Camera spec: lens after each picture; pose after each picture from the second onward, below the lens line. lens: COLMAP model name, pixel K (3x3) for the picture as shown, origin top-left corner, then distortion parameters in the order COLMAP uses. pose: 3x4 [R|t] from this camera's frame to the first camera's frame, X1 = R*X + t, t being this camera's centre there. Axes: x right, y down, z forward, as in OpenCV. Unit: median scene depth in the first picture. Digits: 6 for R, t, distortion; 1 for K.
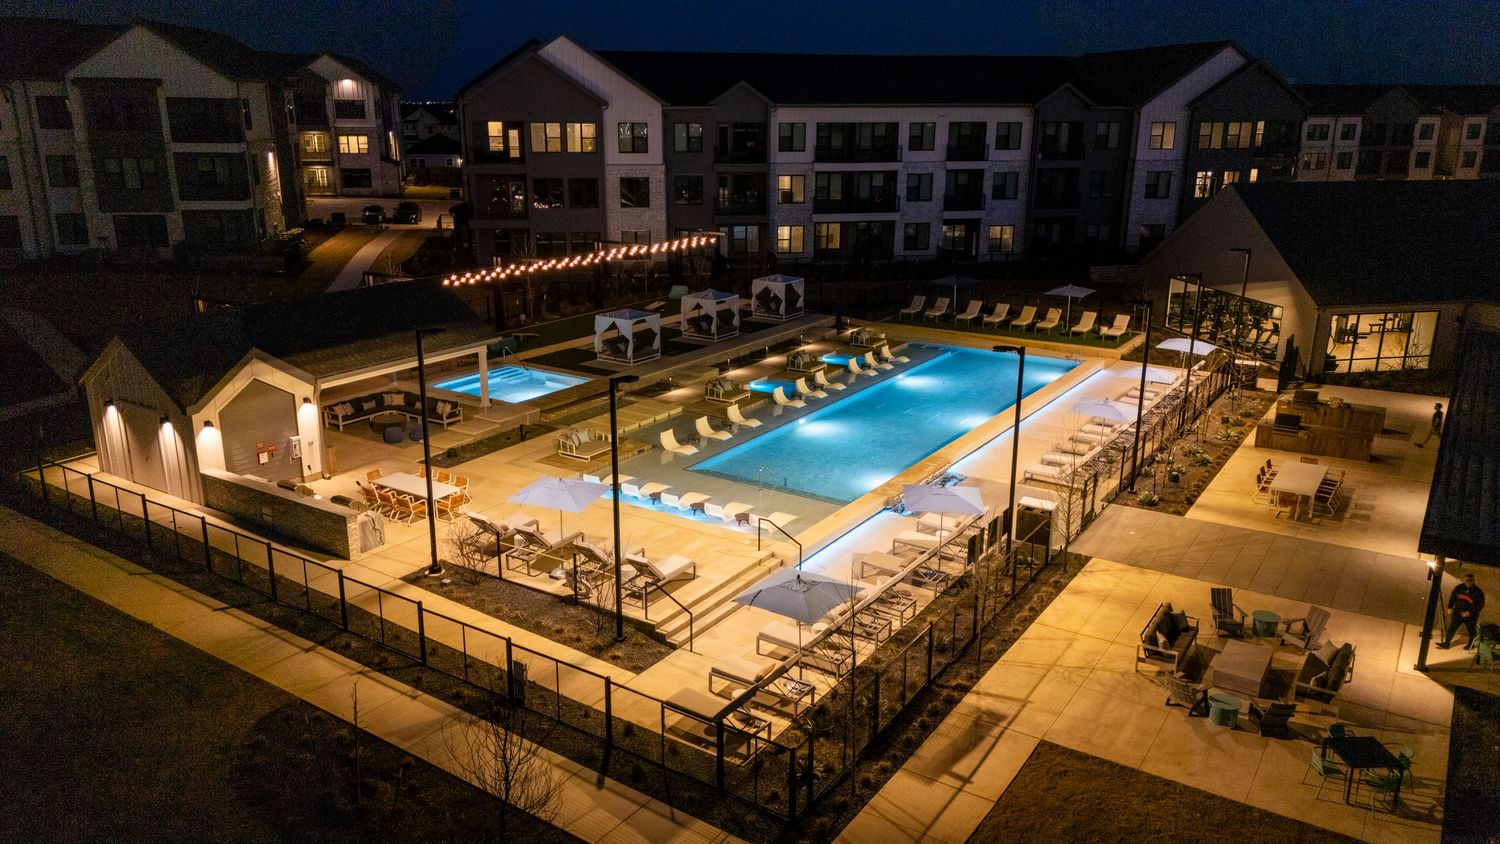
lens RADIAL K [[1096.0, 0, 752.8], [0, 1096.0, 418.5], [0, 0, 1]] dist [0.074197, -0.067763]
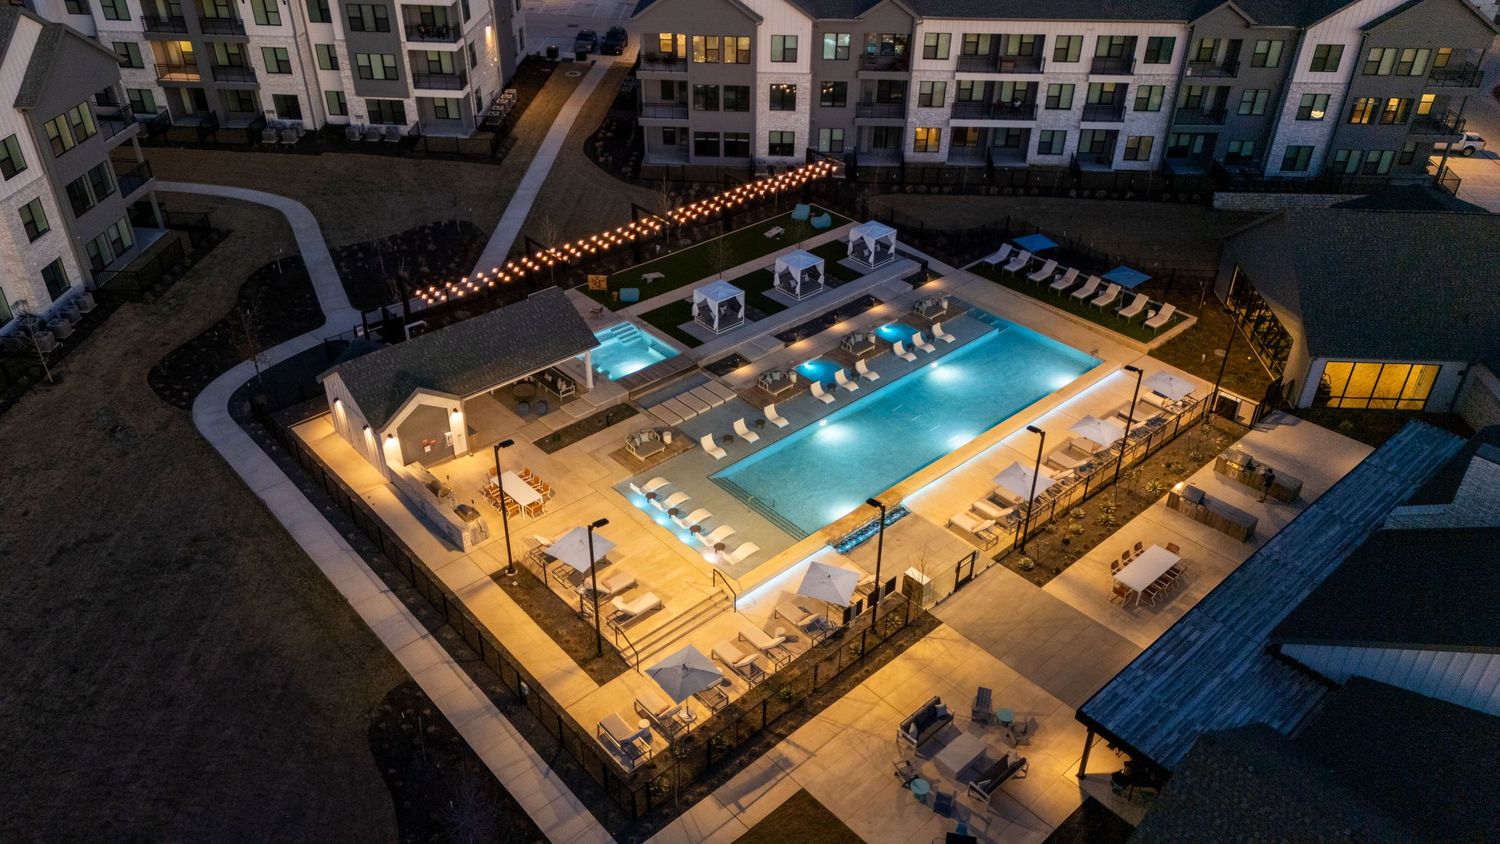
lens RADIAL K [[1096.0, 0, 752.8], [0, 1096.0, 418.5], [0, 0, 1]] dist [0.074197, -0.067763]
pose [[0.968113, 0.143945, -0.205029, 0.184873], [-0.076912, 0.949694, 0.303588, -0.310975], [0.238415, -0.278138, 0.930482, -0.182228]]
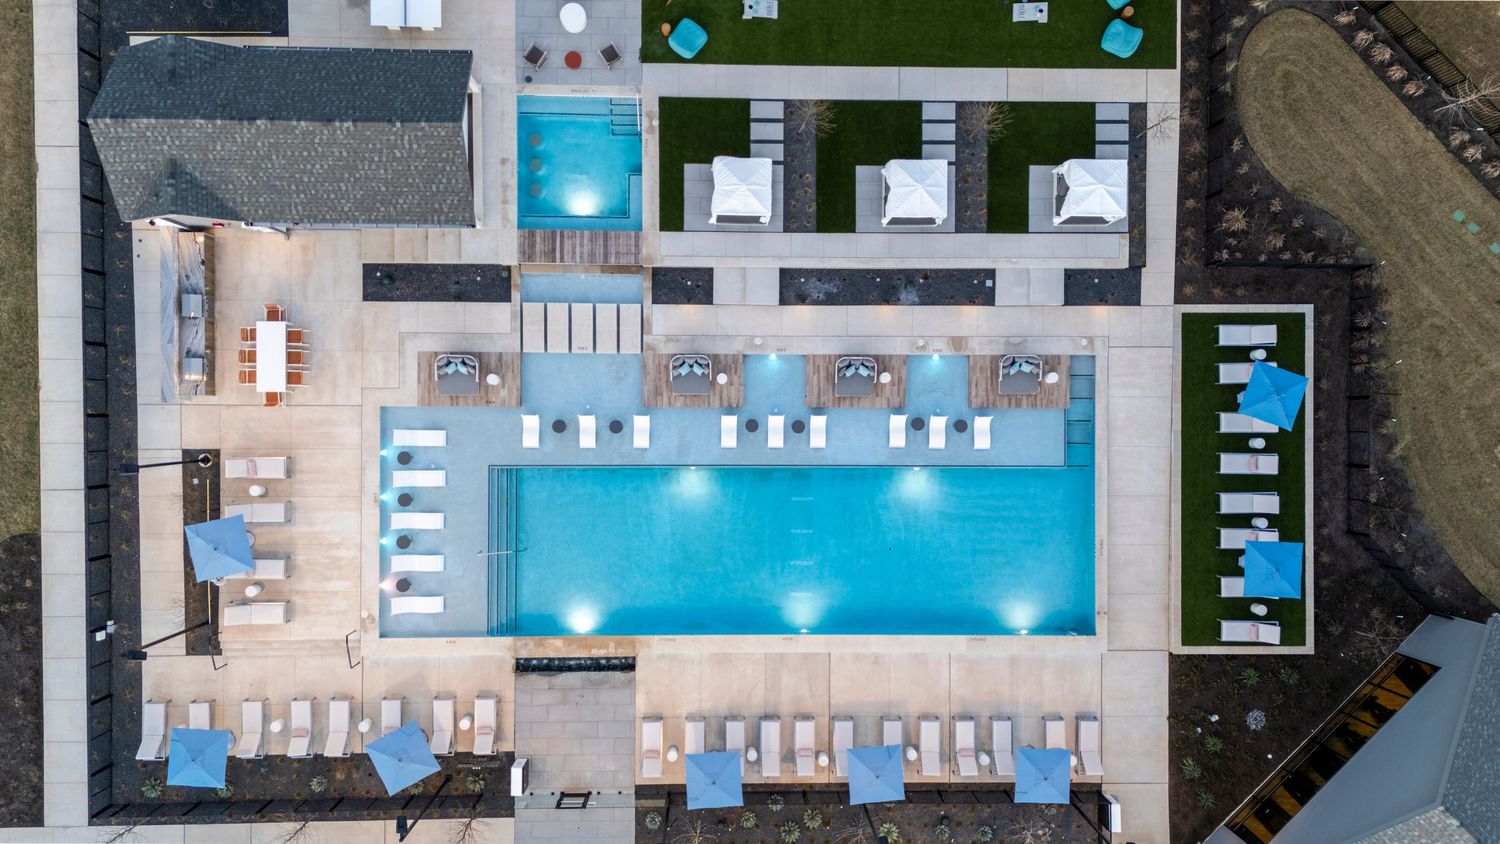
lens RADIAL K [[1096.0, 0, 752.8], [0, 1096.0, 418.5], [0, 0, 1]] dist [0.074197, -0.067763]
pose [[0.545252, 0.838237, 0.007654, 0.025034], [-0.257397, 0.158726, 0.953180, -0.765388], [0.797776, -0.521694, 0.302305, 0.618162]]
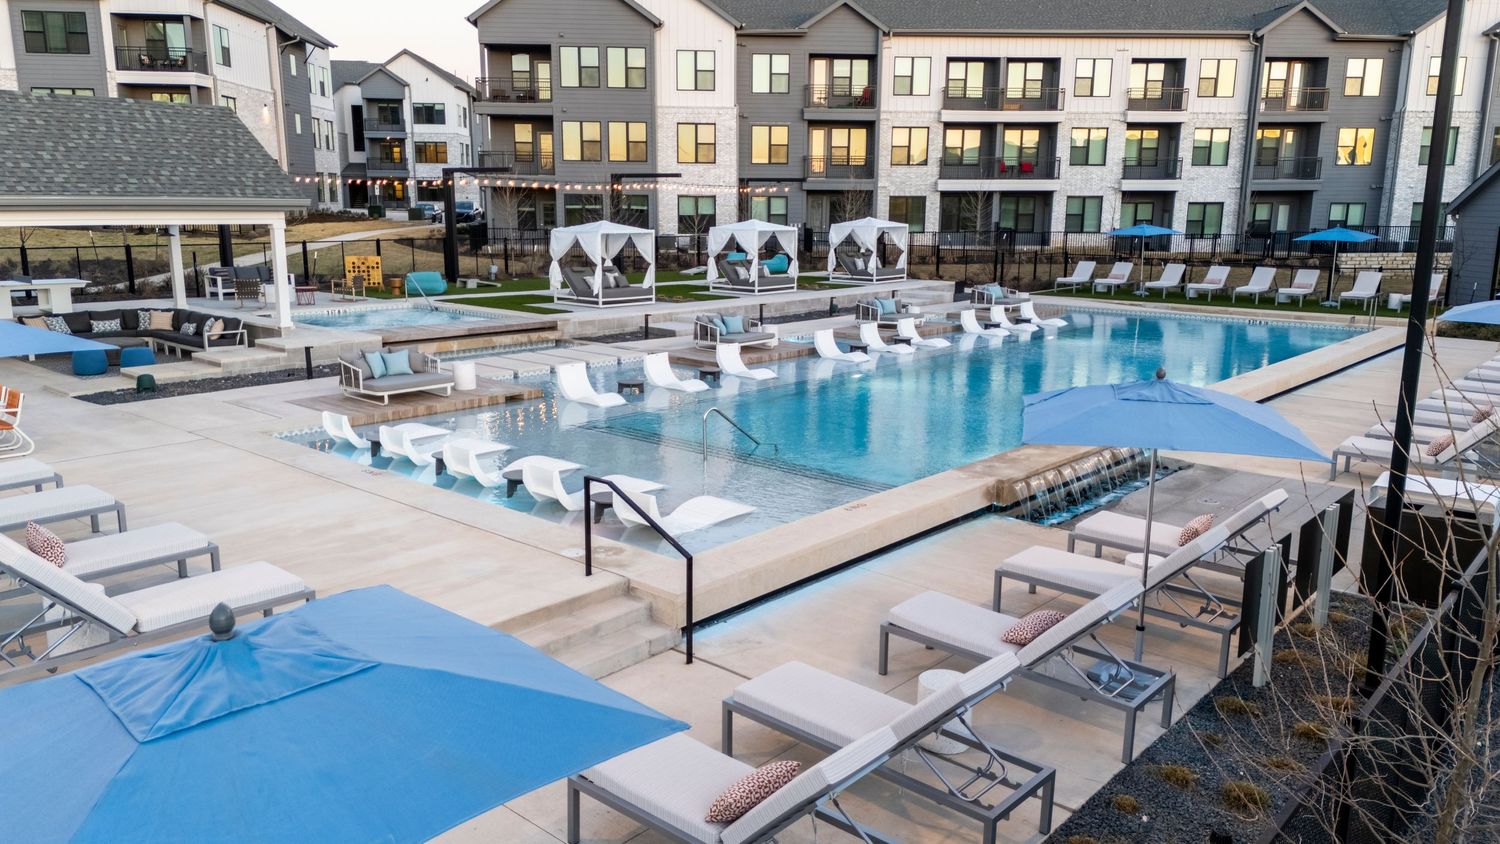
lens RADIAL K [[1096.0, 0, 752.8], [0, 1096.0, 418.5], [0, 0, 1]] dist [0.074197, -0.067763]
pose [[0.989539, 0.027589, -0.141606, 0.056991], [-0.039172, 0.996051, -0.079678, 0.053695], [0.138849, 0.084392, 0.986711, 0.368921]]
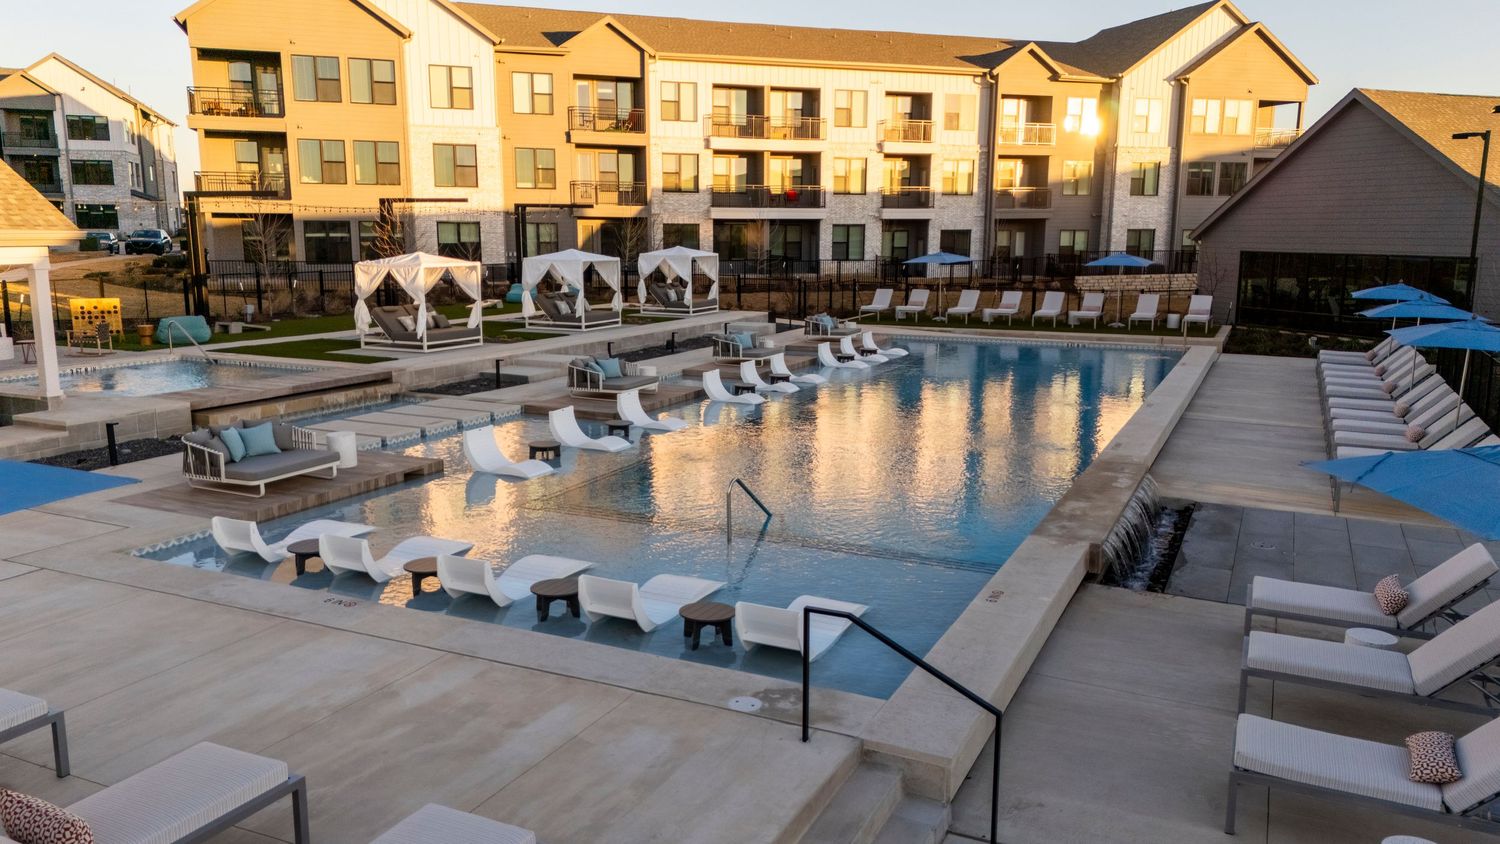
lens RADIAL K [[1096.0, 0, 752.8], [0, 1096.0, 418.5], [0, 0, 1]] dist [0.074197, -0.067763]
pose [[0.991441, -0.026435, 0.127849, -0.020194], [0.039719, 0.993940, -0.102494, 0.040136], [-0.124365, 0.106694, 0.986483, 0.411749]]
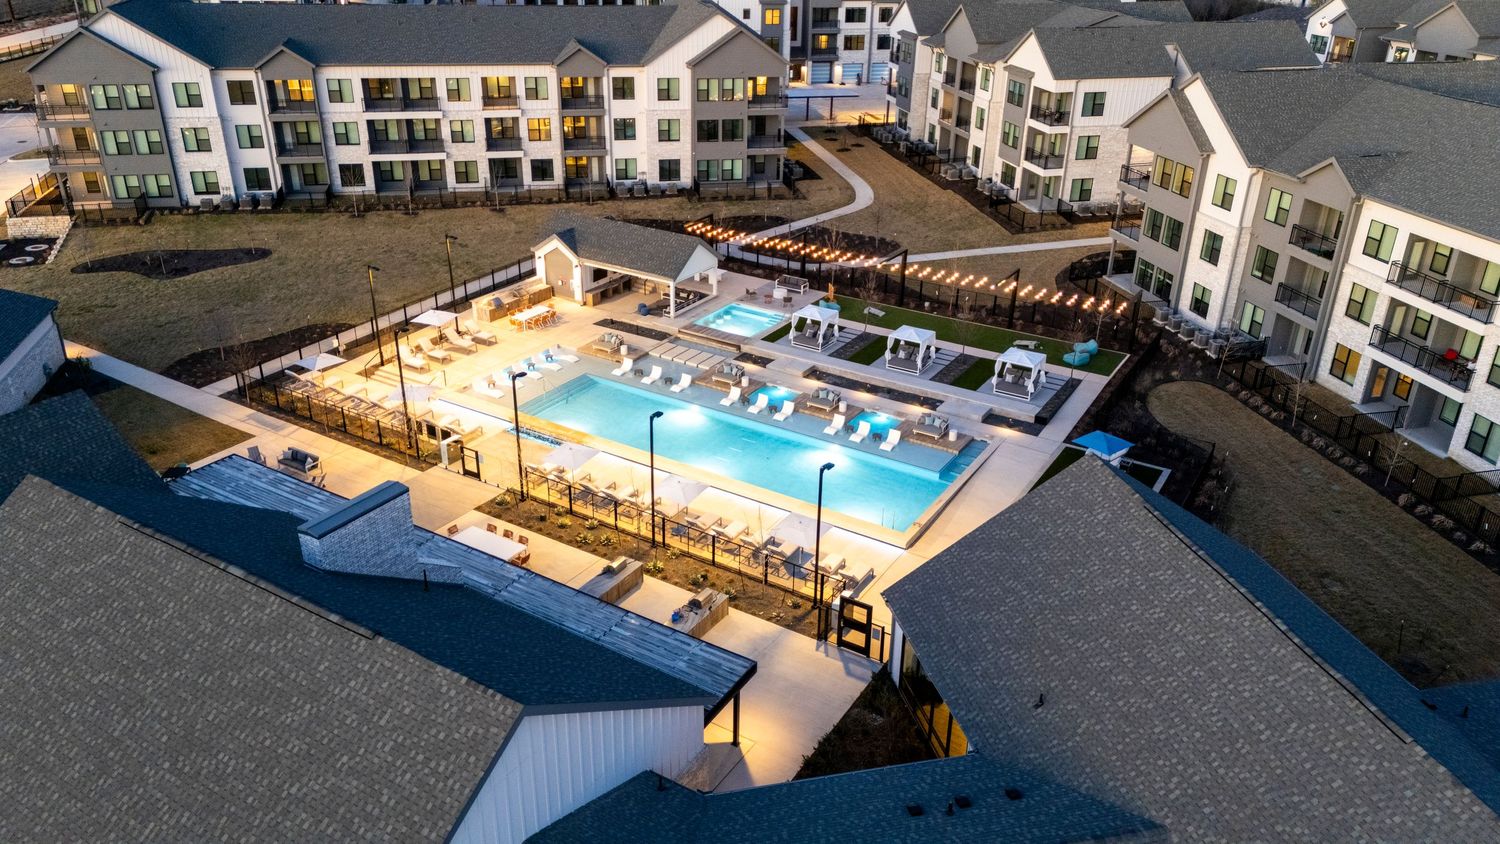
lens RADIAL K [[1113.7, 0, 750.0], [0, 1113.7, 422.0], [0, 0, 1]] dist [0.076993, -0.084540]
pose [[0.021835, 0.421953, -0.906355, 1.078596], [-0.293269, 0.869393, 0.397680, -0.455117], [0.955781, 0.257122, 0.142729, 0.699092]]
